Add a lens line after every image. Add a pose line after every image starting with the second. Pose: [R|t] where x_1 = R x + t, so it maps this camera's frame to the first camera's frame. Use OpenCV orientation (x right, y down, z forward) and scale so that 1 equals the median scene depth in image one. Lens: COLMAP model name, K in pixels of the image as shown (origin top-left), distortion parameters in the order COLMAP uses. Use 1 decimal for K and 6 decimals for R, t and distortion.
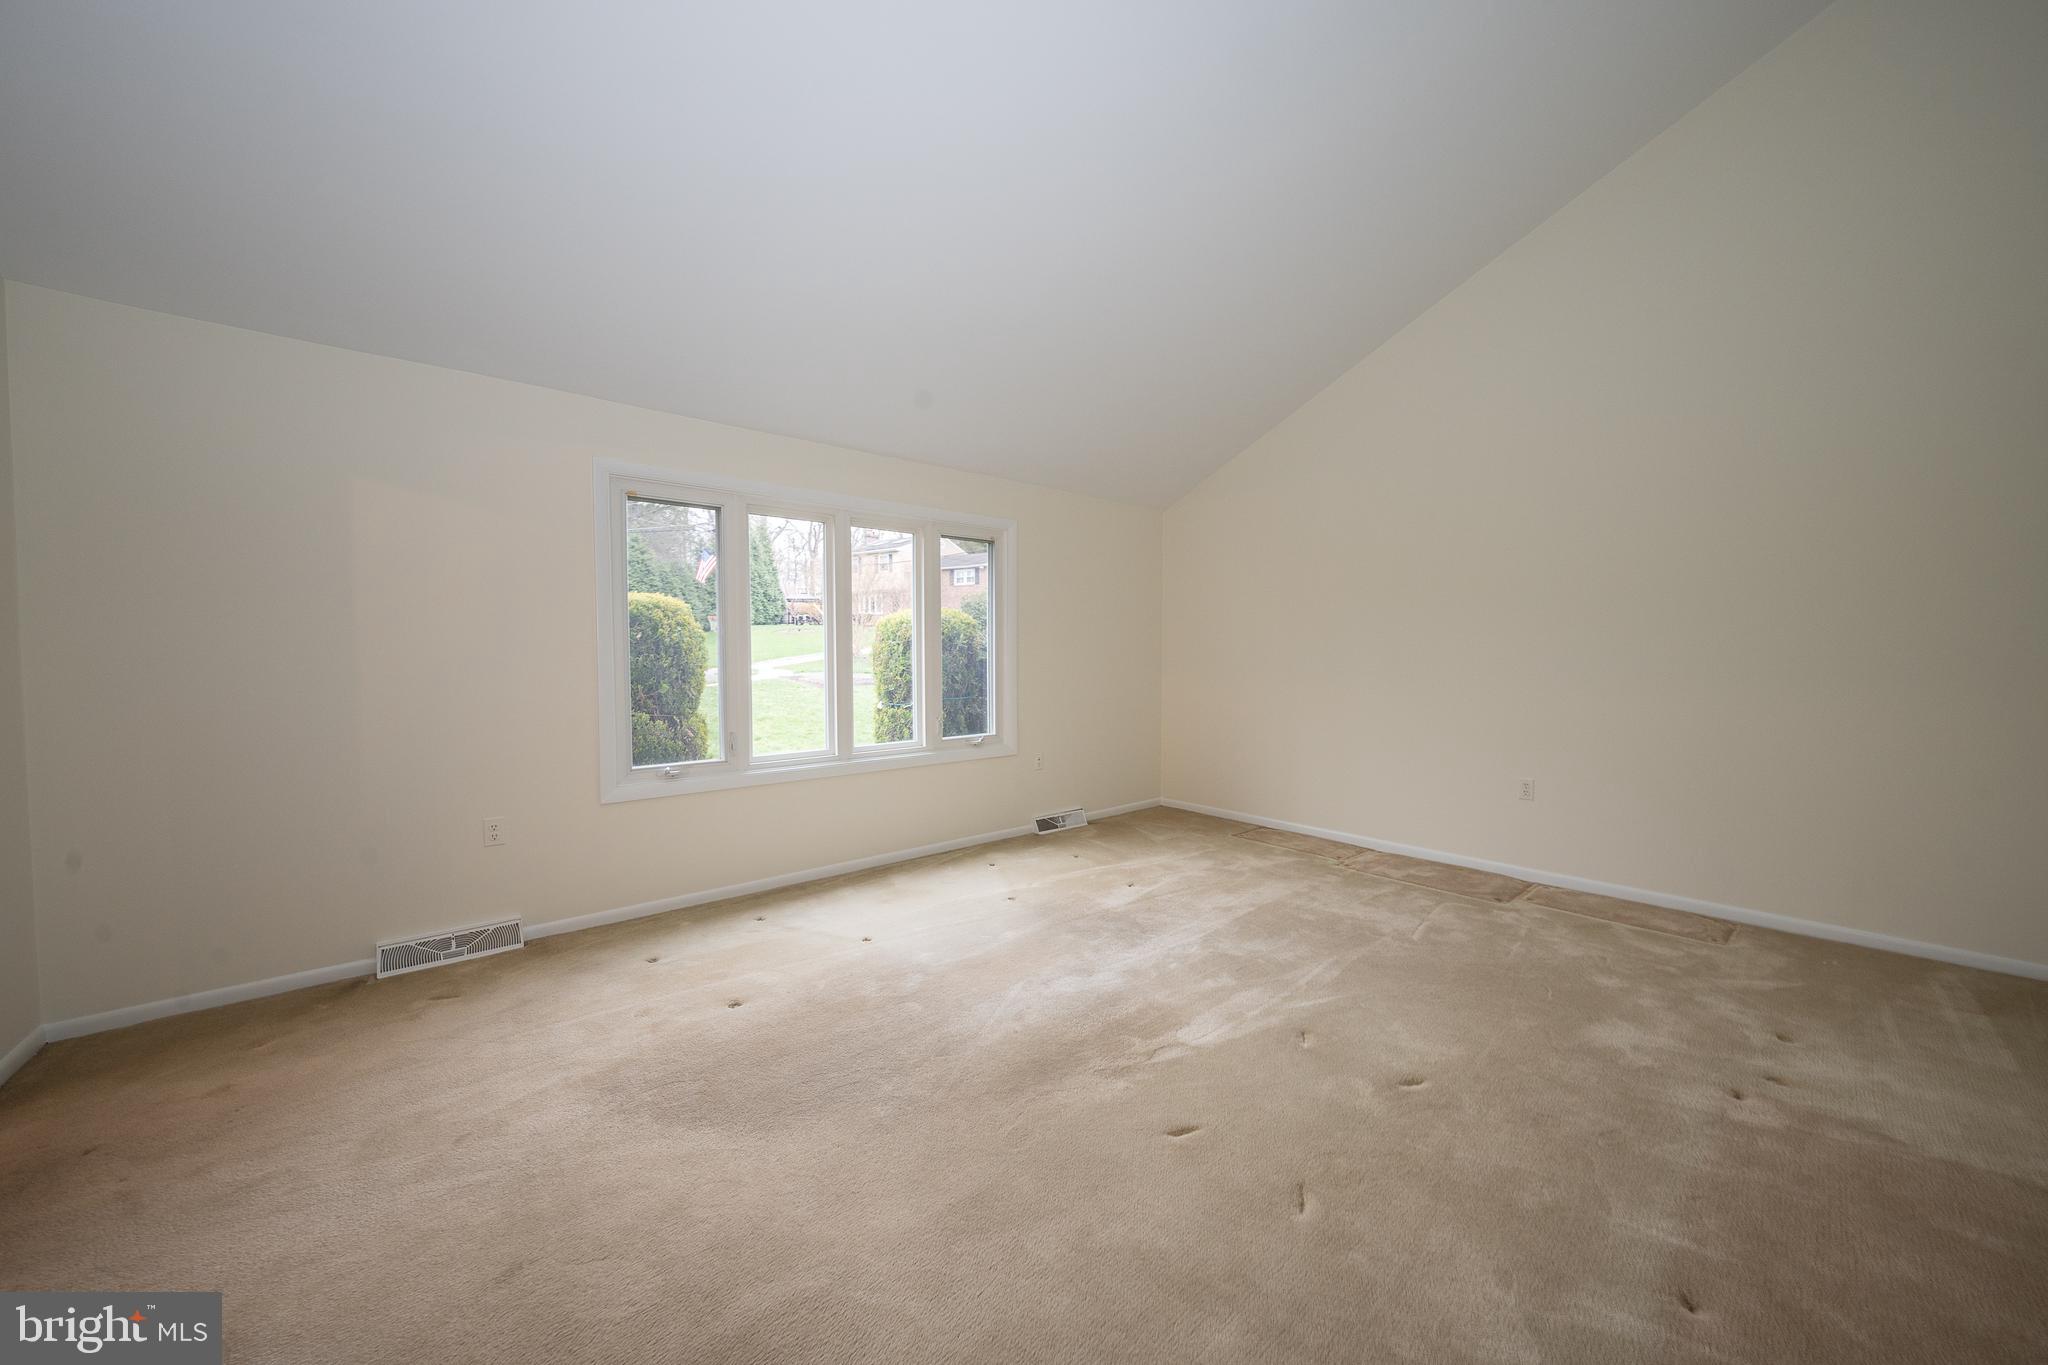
lens RADIAL K [[705.6, 0, 1026.7], [0, 705.6, 677.2], [0, 0, 1]] dist [-0.030317, 0.006429]
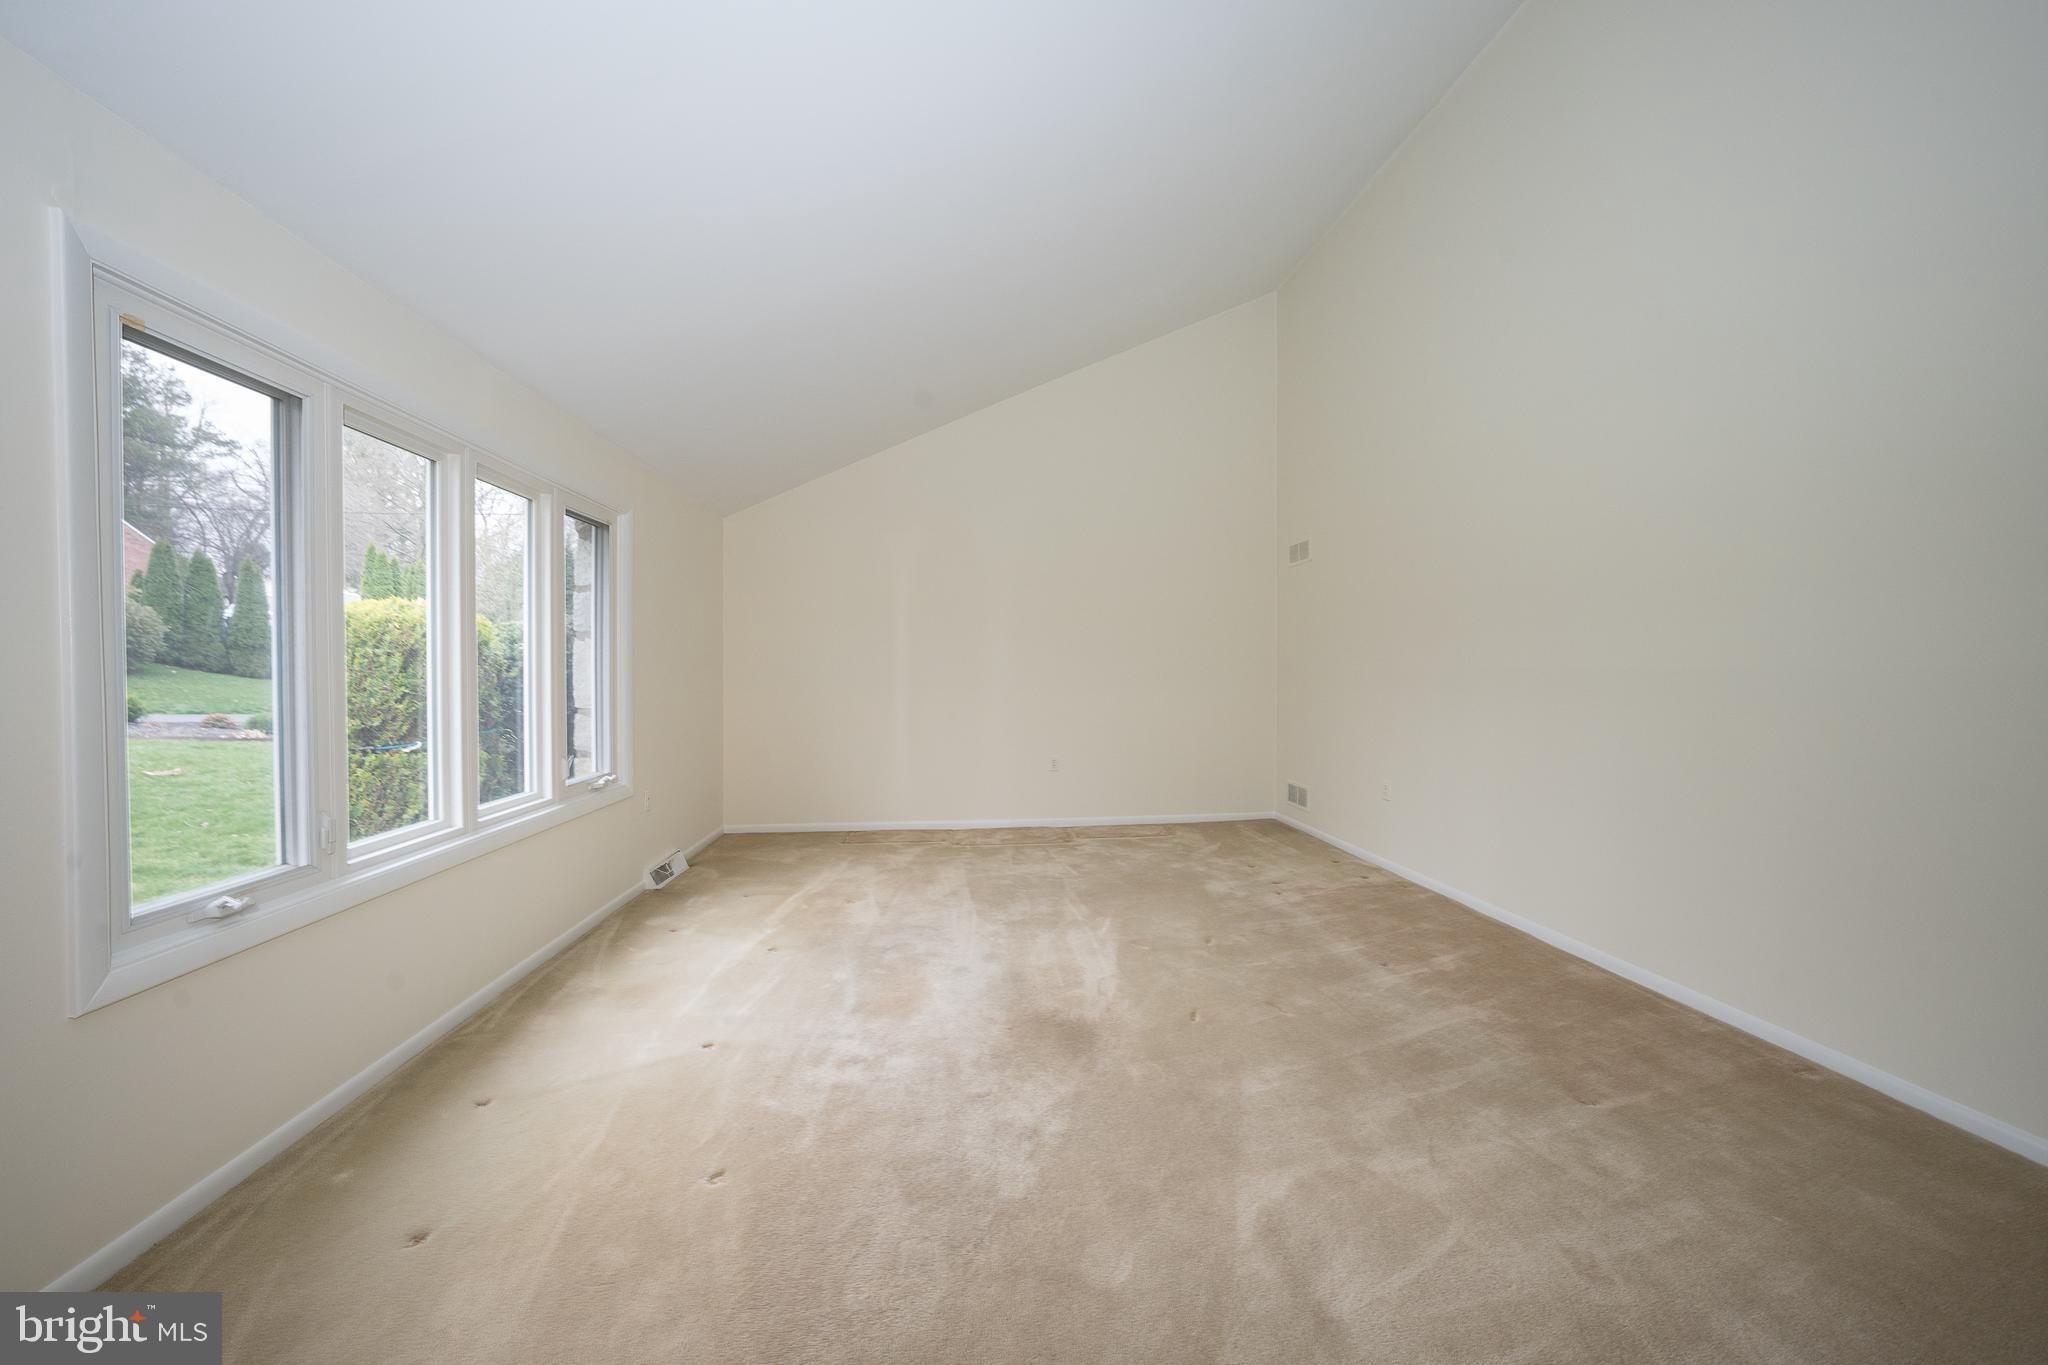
lens RADIAL K [[705.6, 0, 1026.7], [0, 705.6, 677.2], [0, 0, 1]] dist [-0.030317, 0.006429]
pose [[0.562630, -0.007848, 0.826672, -0.570905], [0.026426, 0.999615, -0.008495, -0.007381], [-0.826286, 0.026625, 0.562621, 0.246387]]
